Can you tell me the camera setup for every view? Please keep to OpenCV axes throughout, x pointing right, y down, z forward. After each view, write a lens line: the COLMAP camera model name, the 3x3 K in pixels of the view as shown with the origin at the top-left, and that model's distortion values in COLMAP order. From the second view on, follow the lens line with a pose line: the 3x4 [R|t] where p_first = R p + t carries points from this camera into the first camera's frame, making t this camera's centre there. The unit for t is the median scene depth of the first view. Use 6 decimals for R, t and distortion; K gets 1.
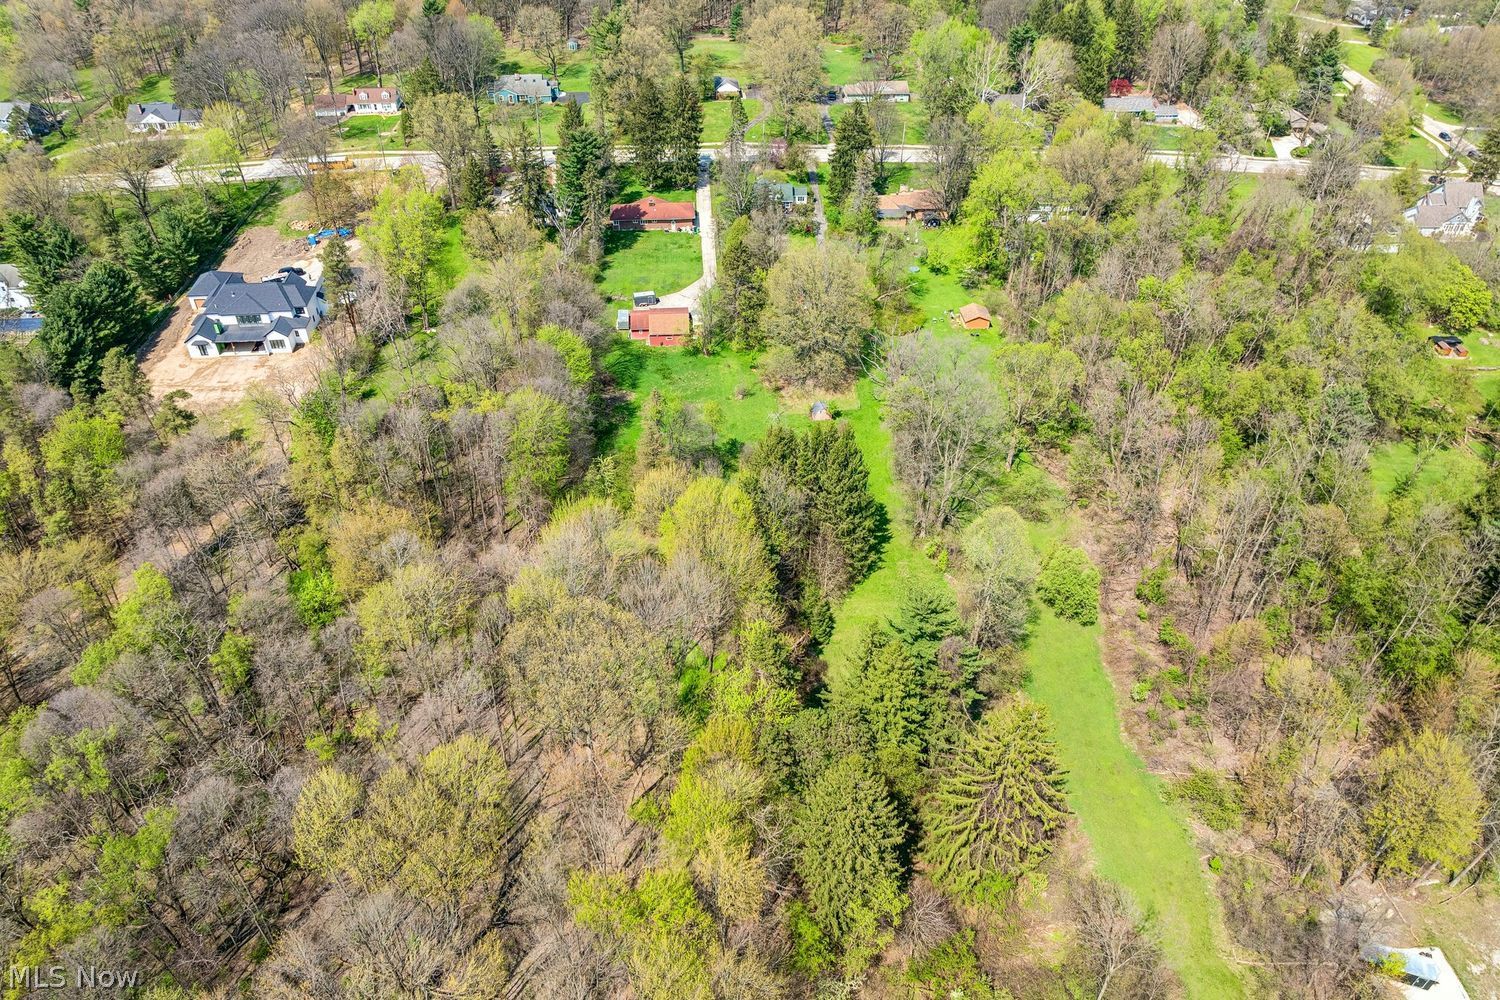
lens RADIAL K [[1044.3, 0, 747.0], [0, 1044.3, 491.9], [0, 0, 1]] dist [-0.035115, 0.006313]
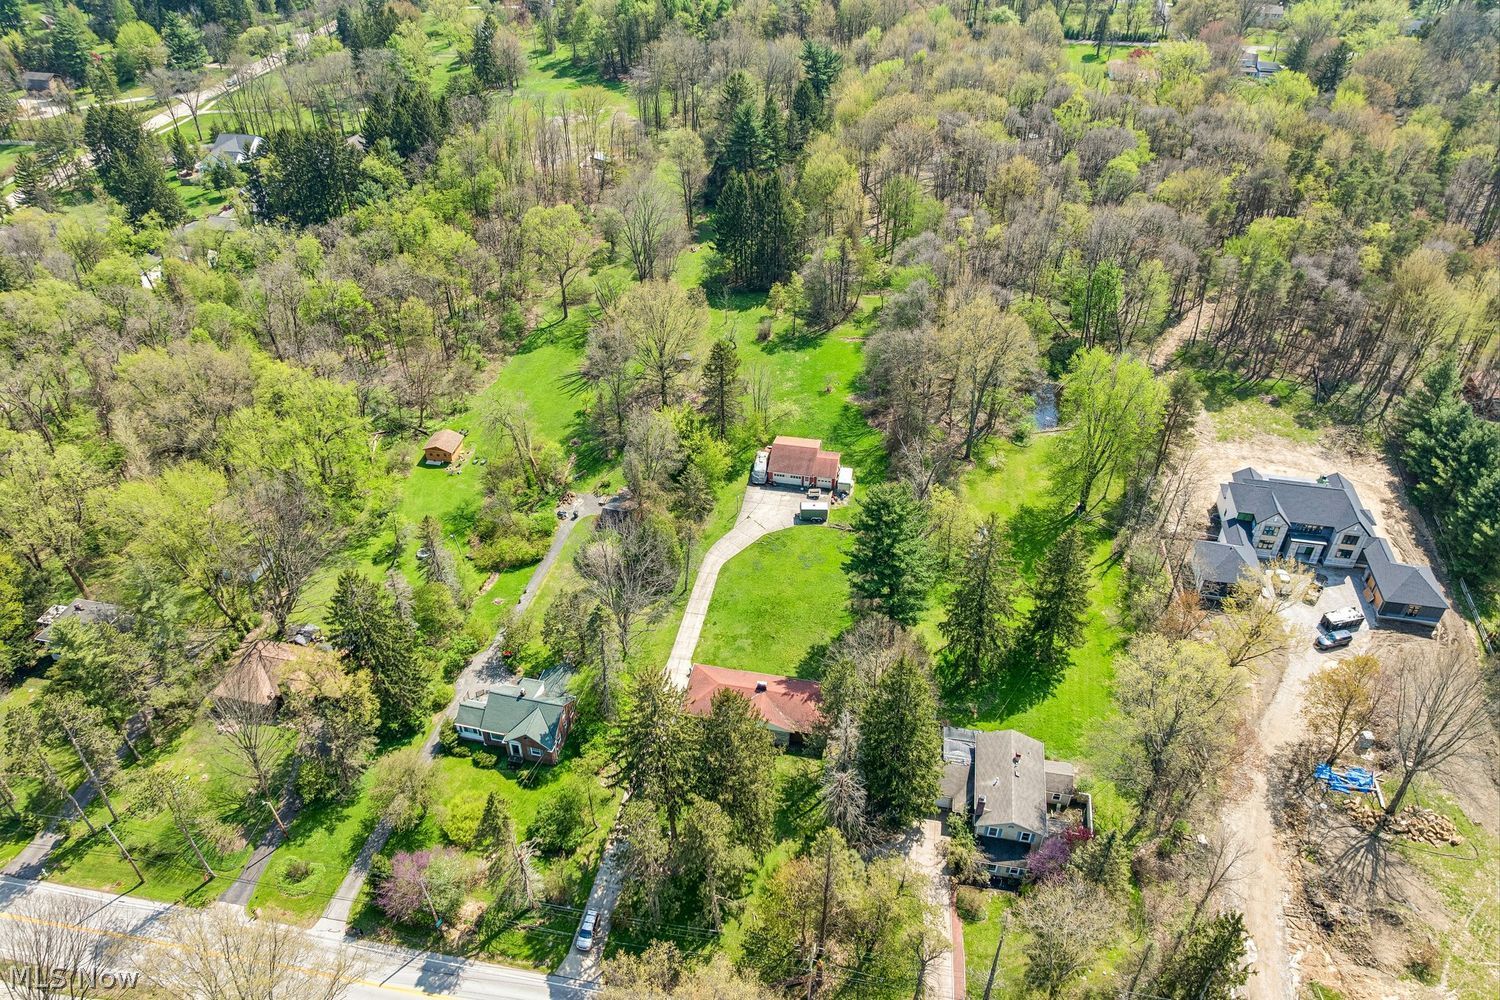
lens RADIAL K [[1044.3, 0, 751.8], [0, 1044.3, 517.5], [0, 0, 1]] dist [-0.035115, 0.006313]
pose [[-0.969844, -0.155740, 0.187479, -0.190666], [0.150447, 0.222636, 0.963223, -0.900390], [-0.191752, 0.962382, -0.192491, 1.109830]]
